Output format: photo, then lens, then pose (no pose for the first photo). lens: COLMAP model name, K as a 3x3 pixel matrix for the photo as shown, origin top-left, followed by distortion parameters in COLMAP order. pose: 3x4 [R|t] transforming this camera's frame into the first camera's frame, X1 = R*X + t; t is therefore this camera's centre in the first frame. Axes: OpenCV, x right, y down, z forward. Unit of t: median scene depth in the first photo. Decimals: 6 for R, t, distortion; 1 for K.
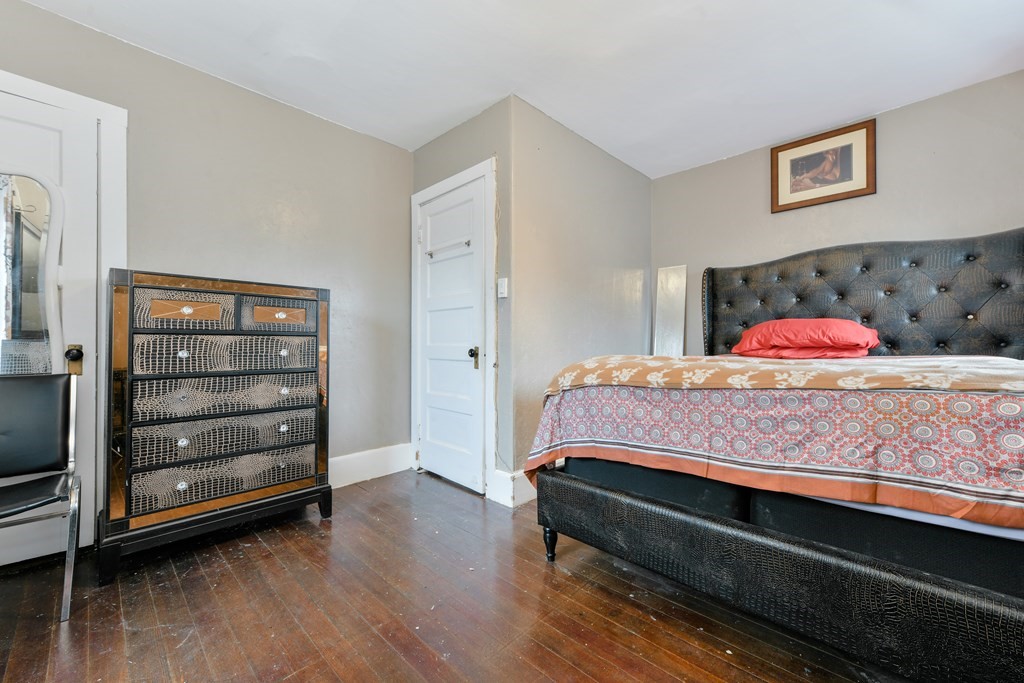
lens RADIAL K [[403.1, 0, 518.5], [0, 403.1, 344.6], [0, 0, 1]] dist [0.000526, -0.000019]
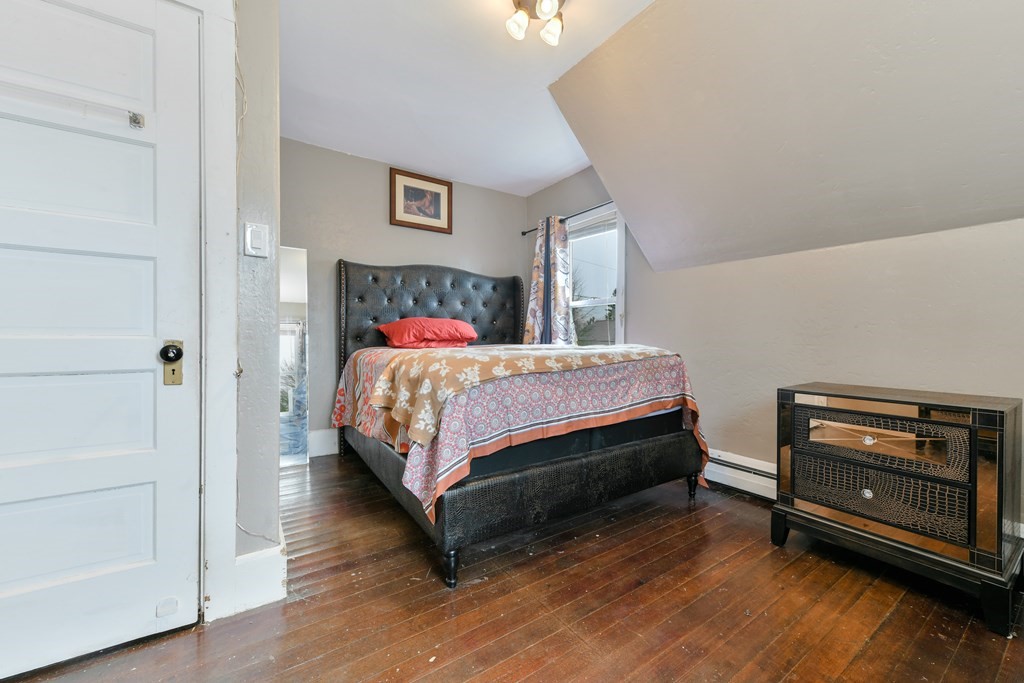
lens RADIAL K [[403.1, 0, 518.5], [0, 403.1, 344.6], [0, 0, 1]] dist [0.000526, -0.000019]
pose [[0.200702, -0.013791, 0.979555, -0.539080], [0.000286, 0.999902, 0.014018, 0.003308], [-0.979652, -0.002533, 0.200686, 0.509333]]
